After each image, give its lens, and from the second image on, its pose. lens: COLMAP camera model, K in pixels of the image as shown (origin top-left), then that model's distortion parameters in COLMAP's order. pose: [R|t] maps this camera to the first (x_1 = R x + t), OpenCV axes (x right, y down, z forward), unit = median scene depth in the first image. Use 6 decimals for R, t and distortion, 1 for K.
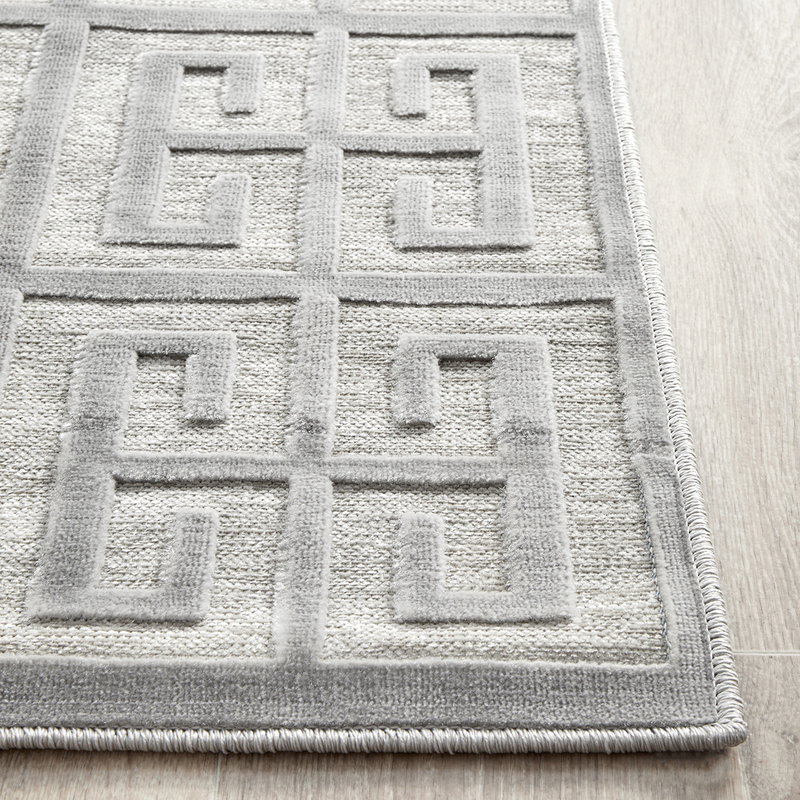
lens RADIAL K [[2053.1, 0, 401.5], [0, 2053.1, 400.0], [0, 0, 1]] dist [0.079891, 0.000000]
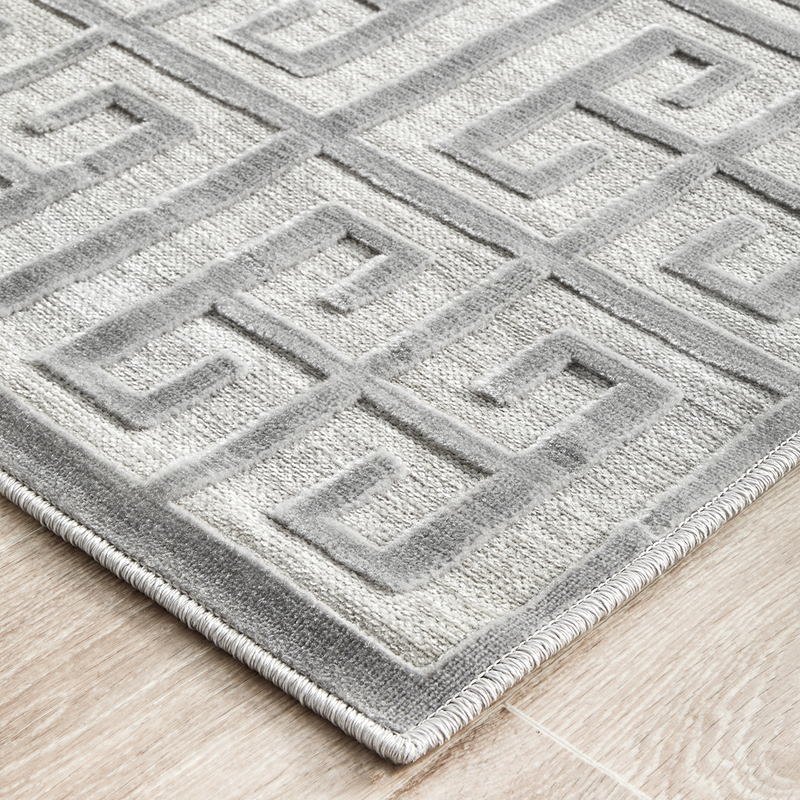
lens RADIAL K [[2243.3, 0, 400.1], [0, 2243.3, 400.4], [0, 0, 1]] dist [0.094400, 0.000000]
pose [[0.739549, 0.429538, -0.518231, 0.520131], [-0.452316, 0.887309, 0.089967, -0.062706], [0.498475, 0.167869, 0.850496, 0.068323]]
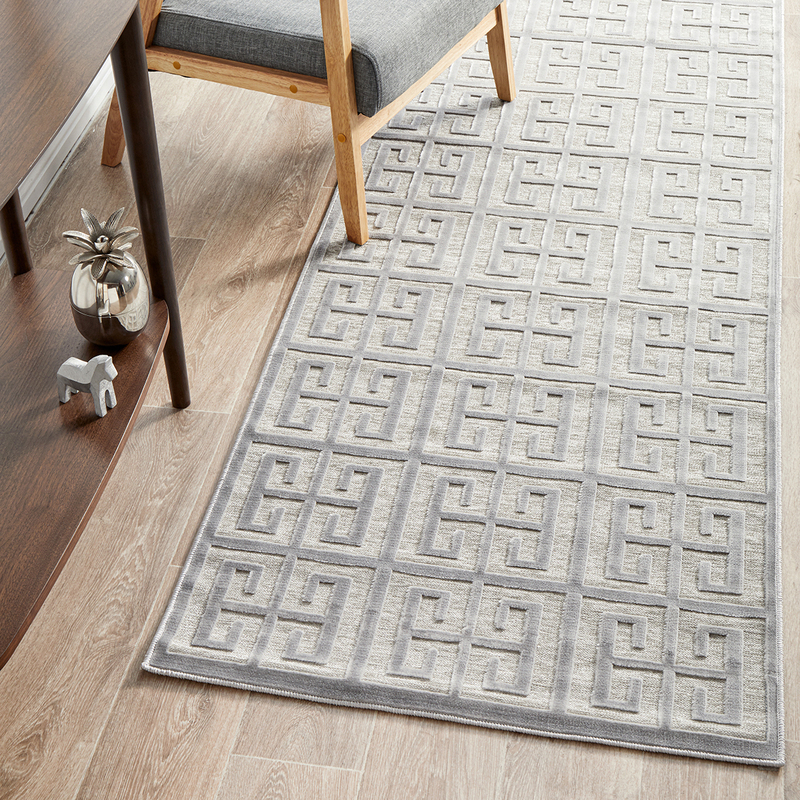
lens RADIAL K [[1708.4, 0, 394.8], [0, 1708.4, 351.1], [0, 0, 1]] dist [0.065658, 0.000000]
pose [[0.984038, 0.092057, -0.152300, -0.103107], [-0.093468, 0.995620, -0.002116, -0.426928], [0.151438, 0.016318, 0.988332, -1.843040]]
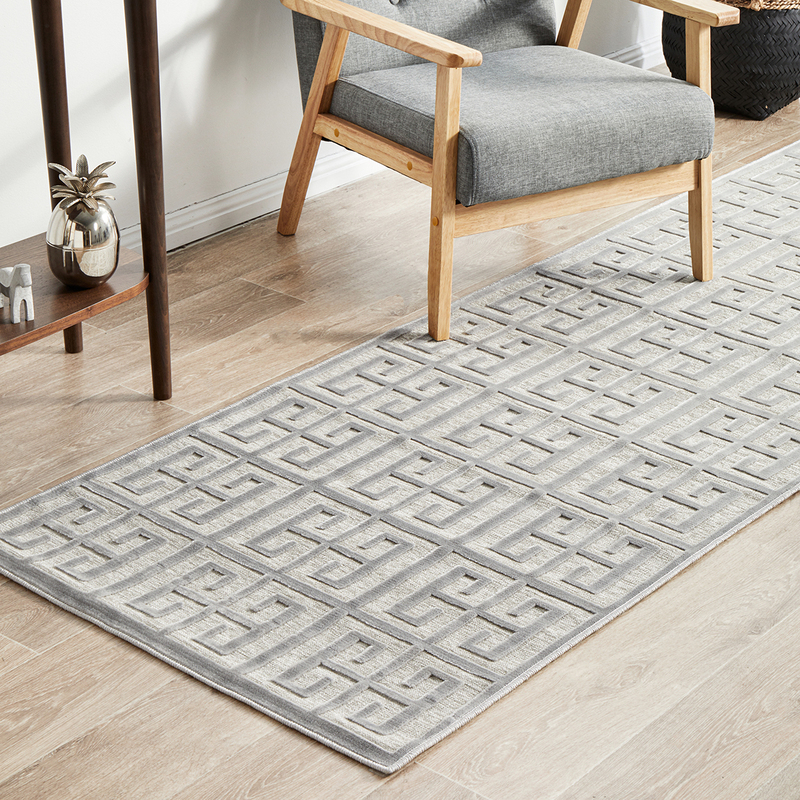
lens RADIAL K [[2243.3, 0, 400.7], [0, 2243.3, 399.9], [0, 0, 1]] dist [0.094400, 0.000000]
pose [[0.776578, 0.292756, -0.557871, 1.828378], [-0.417211, 0.902467, -0.107183, -0.011223], [0.472082, 0.315986, 0.822977, -2.056324]]
